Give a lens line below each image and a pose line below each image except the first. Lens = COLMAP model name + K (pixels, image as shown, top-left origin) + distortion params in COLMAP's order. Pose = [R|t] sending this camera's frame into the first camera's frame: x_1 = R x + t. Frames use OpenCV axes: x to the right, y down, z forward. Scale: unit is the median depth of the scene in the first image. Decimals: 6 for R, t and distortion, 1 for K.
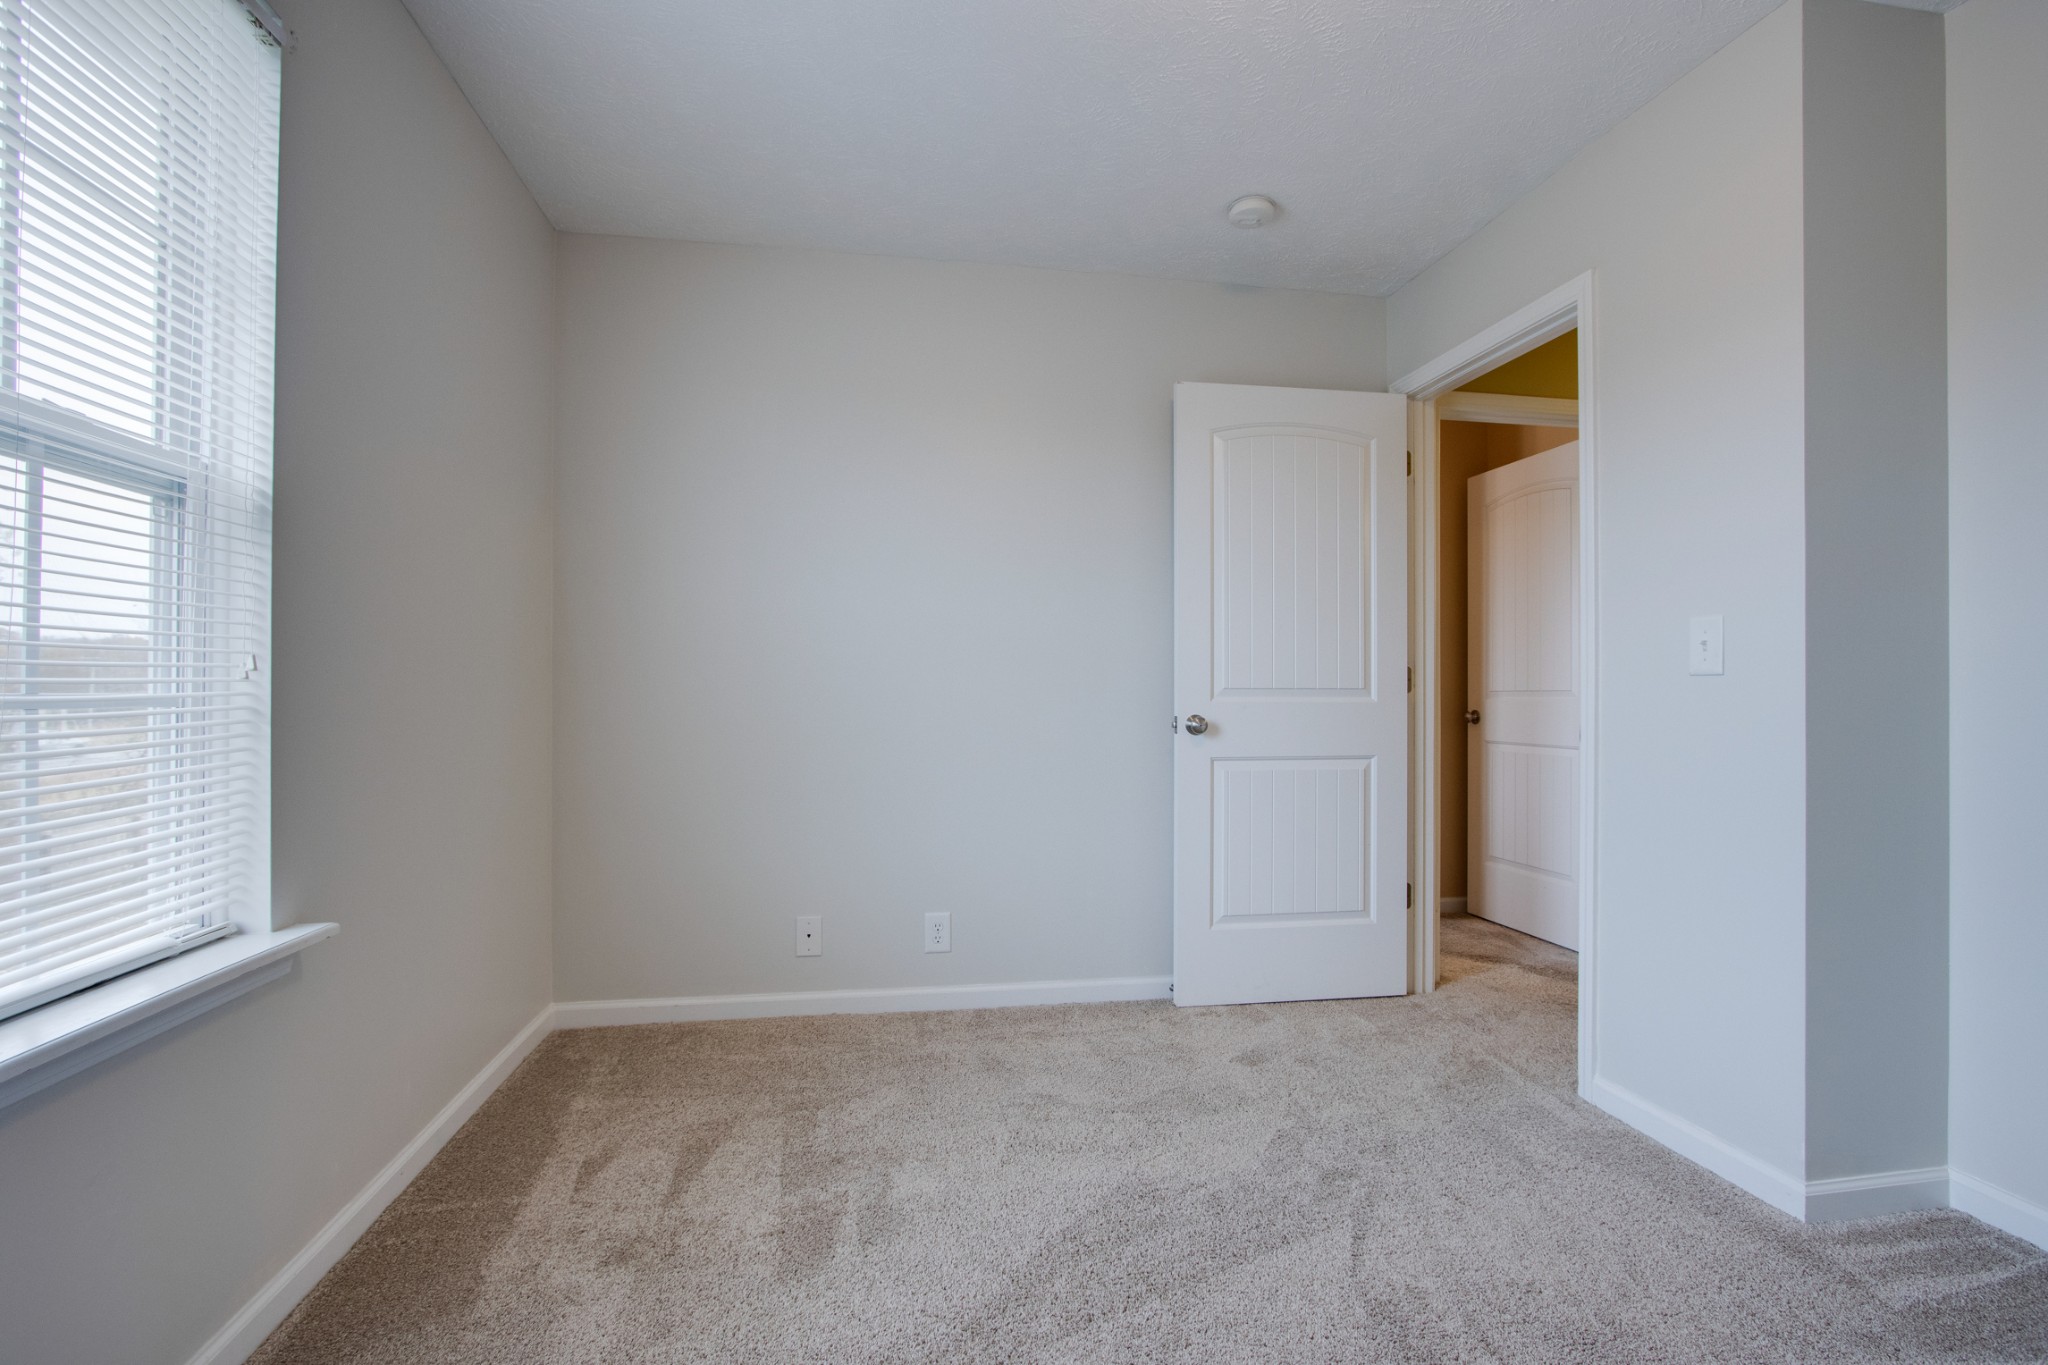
lens RADIAL K [[990.9, 0, 1022.3], [0, 990.9, 689.5], [0, 0, 1]] dist [-0.011700, 0.001132]
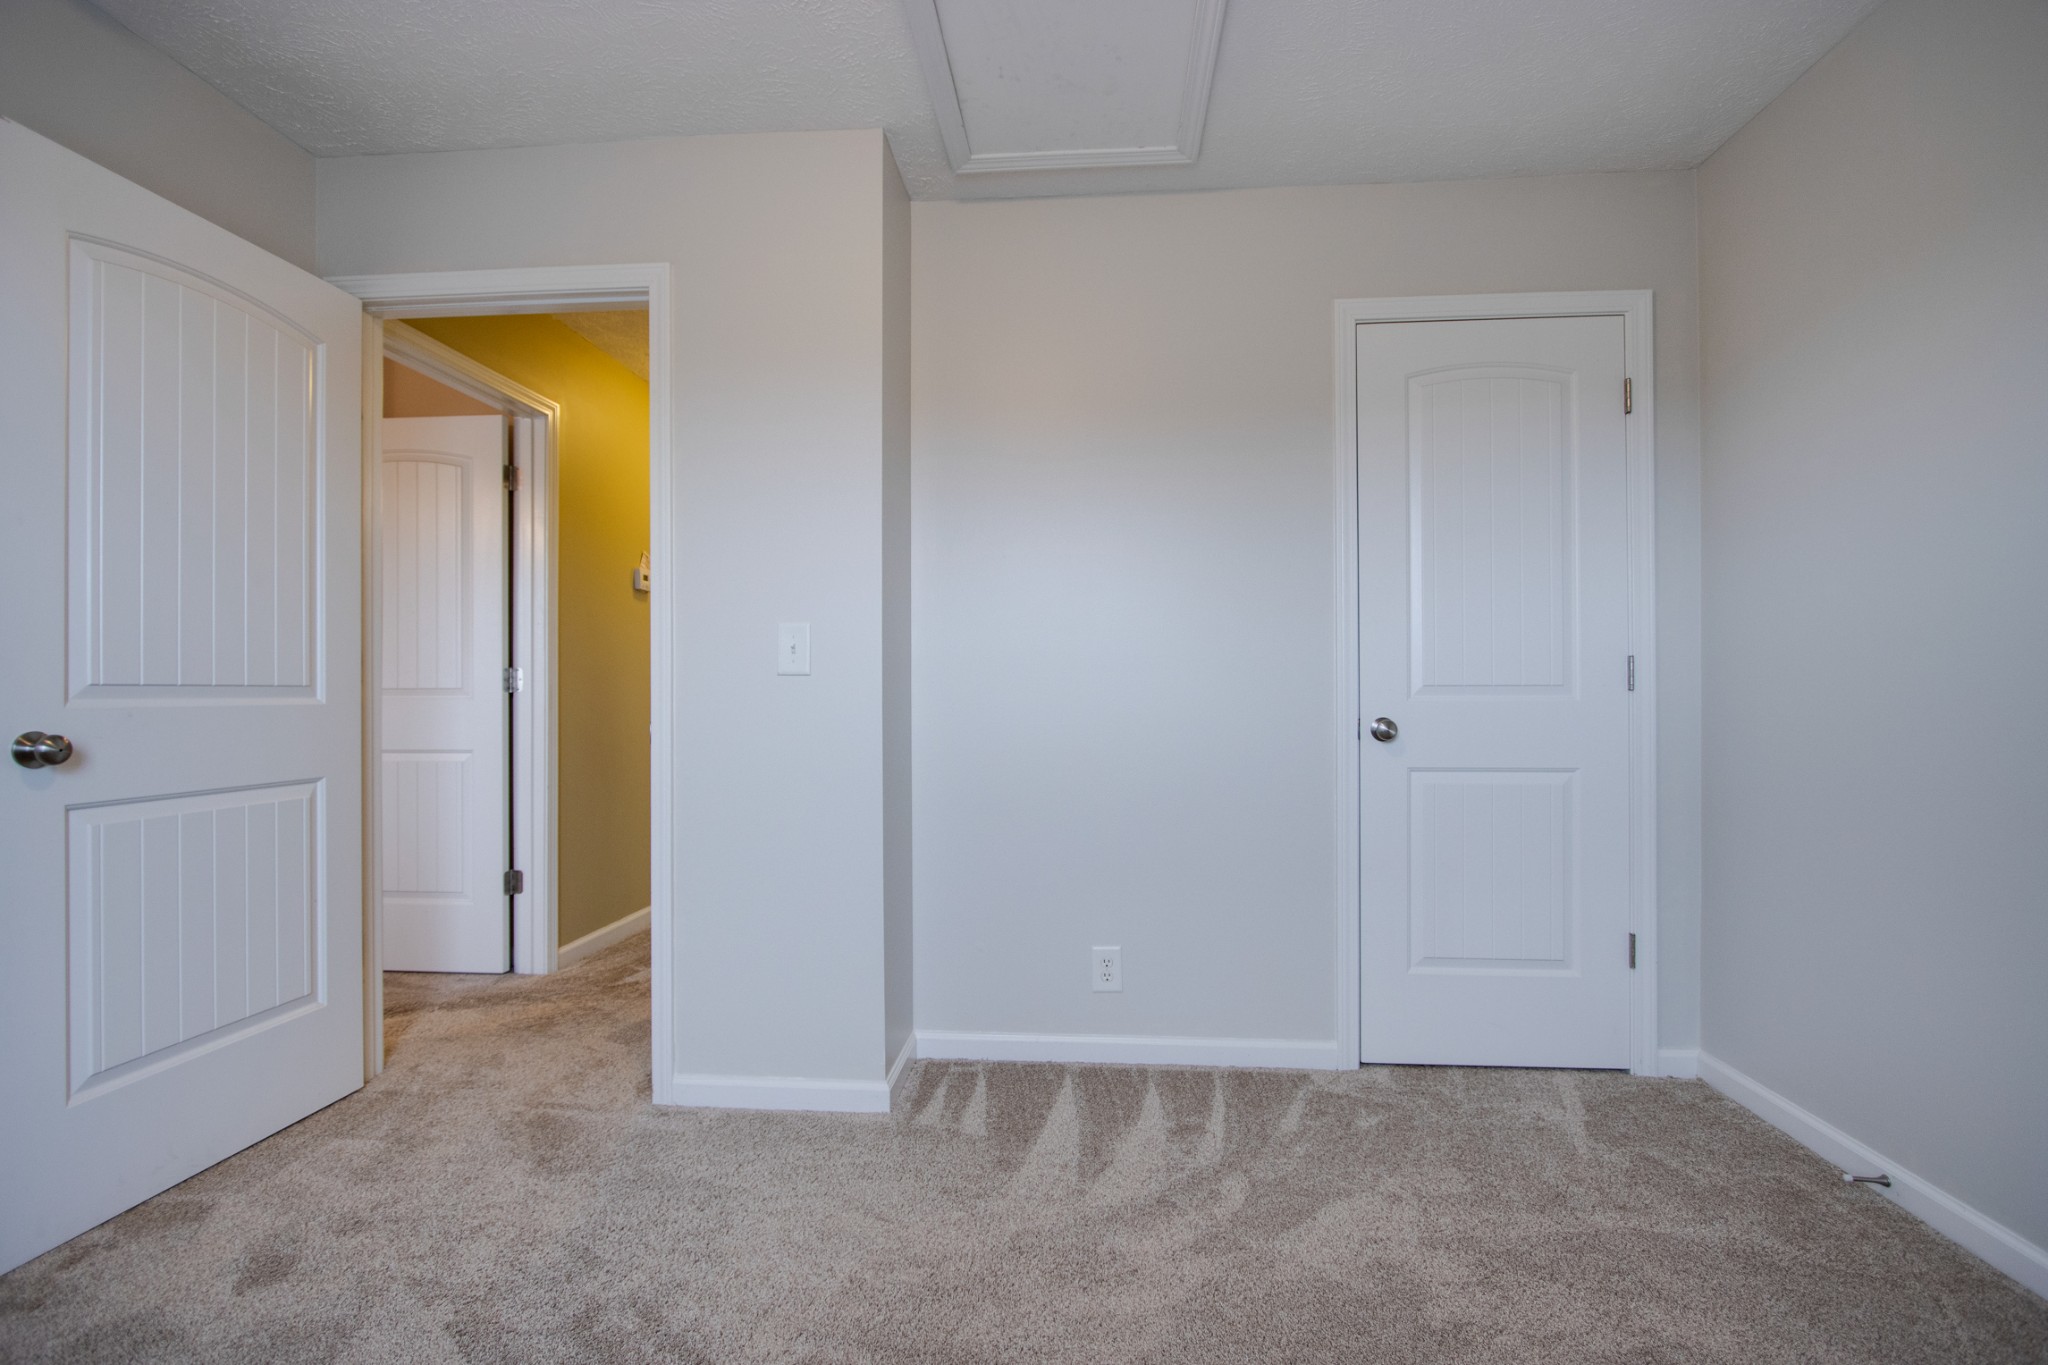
lens RADIAL K [[990.9, 0, 1022.3], [0, 990.9, 689.5], [0, 0, 1]] dist [-0.011700, 0.001132]
pose [[0.223490, -0.007479, 0.974677, -0.253934], [0.001759, 0.999972, 0.007270, -0.002563], [-0.974705, 0.000089, 0.223497, 0.362548]]
